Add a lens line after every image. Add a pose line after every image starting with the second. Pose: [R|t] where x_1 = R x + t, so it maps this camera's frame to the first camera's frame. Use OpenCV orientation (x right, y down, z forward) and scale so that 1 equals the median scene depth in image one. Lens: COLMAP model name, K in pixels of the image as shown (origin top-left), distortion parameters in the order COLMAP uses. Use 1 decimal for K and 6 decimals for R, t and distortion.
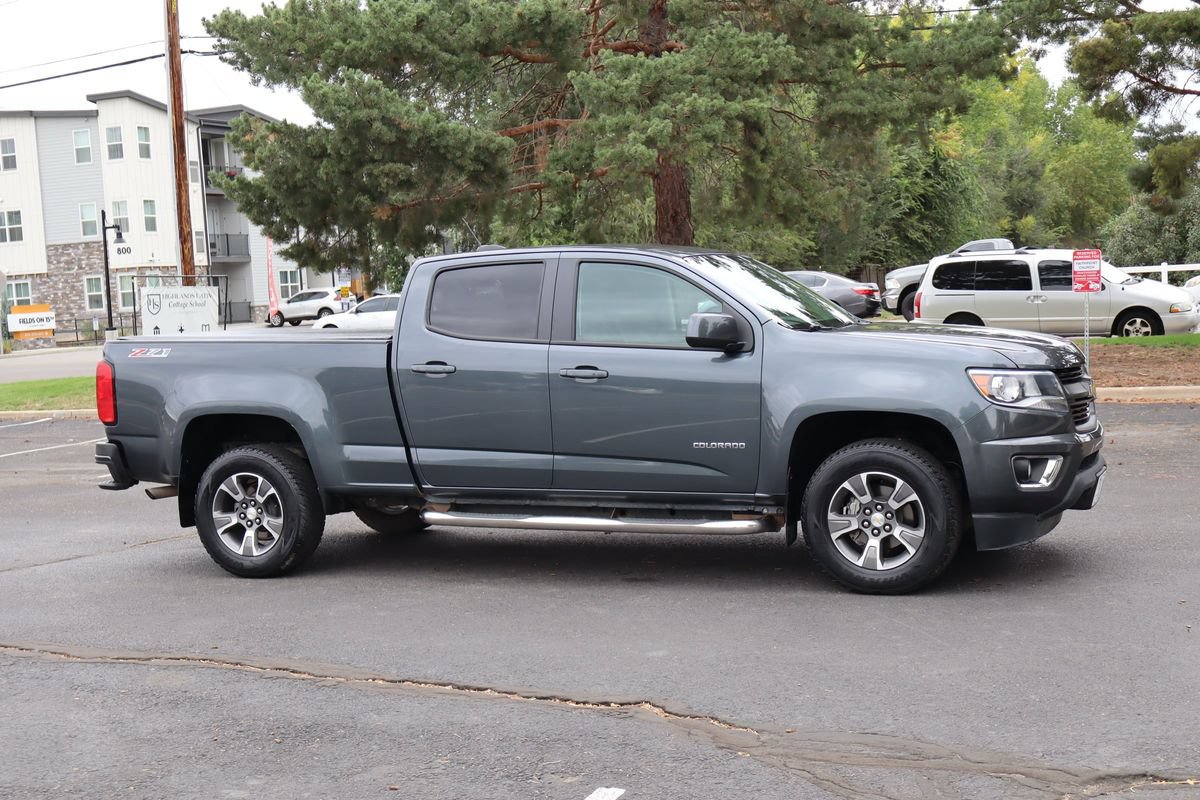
lens RADIAL K [[1615.9, 0, 600.0], [0, 1615.9, 400.0], [0, 0, 1]] dist [0.004006, -0.003094]
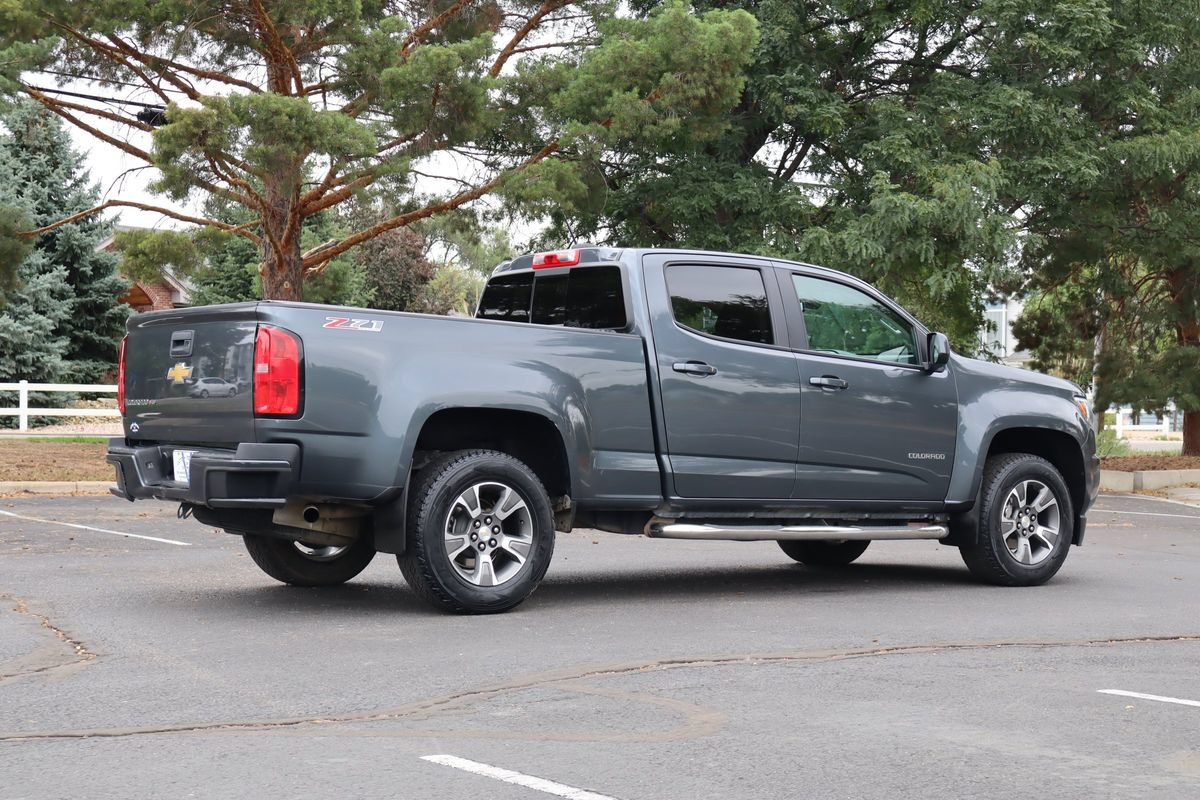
lens RADIAL K [[1968.9, 0, 600.0], [0, 1968.9, 400.0], [0, 0, 1]] dist [-0.009369, 0.033117]
pose [[0.524020, 0.067175, 0.849053, -1.024849], [0.013422, 0.996110, -0.087094, 0.090293], [-0.851600, 0.057035, 0.521079, 0.437209]]
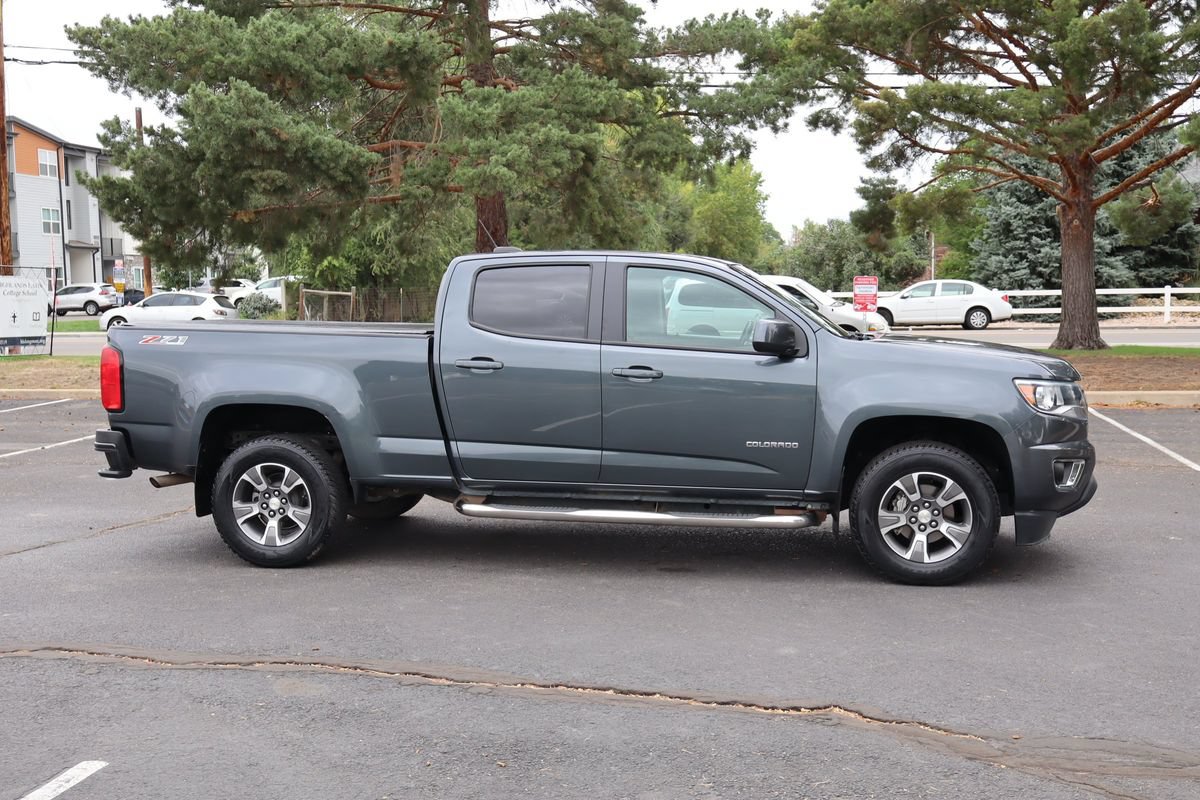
lens RADIAL K [[1326.4, 0, 600.0], [0, 1326.4, 400.0], [0, 0, 1]] dist [0.003540, -0.000185]
pose [[0.975987, 0.021263, 0.216787, -0.198772], [-0.022786, 0.999730, 0.004527, -0.002287], [-0.216632, -0.009358, 0.976208, 0.154253]]
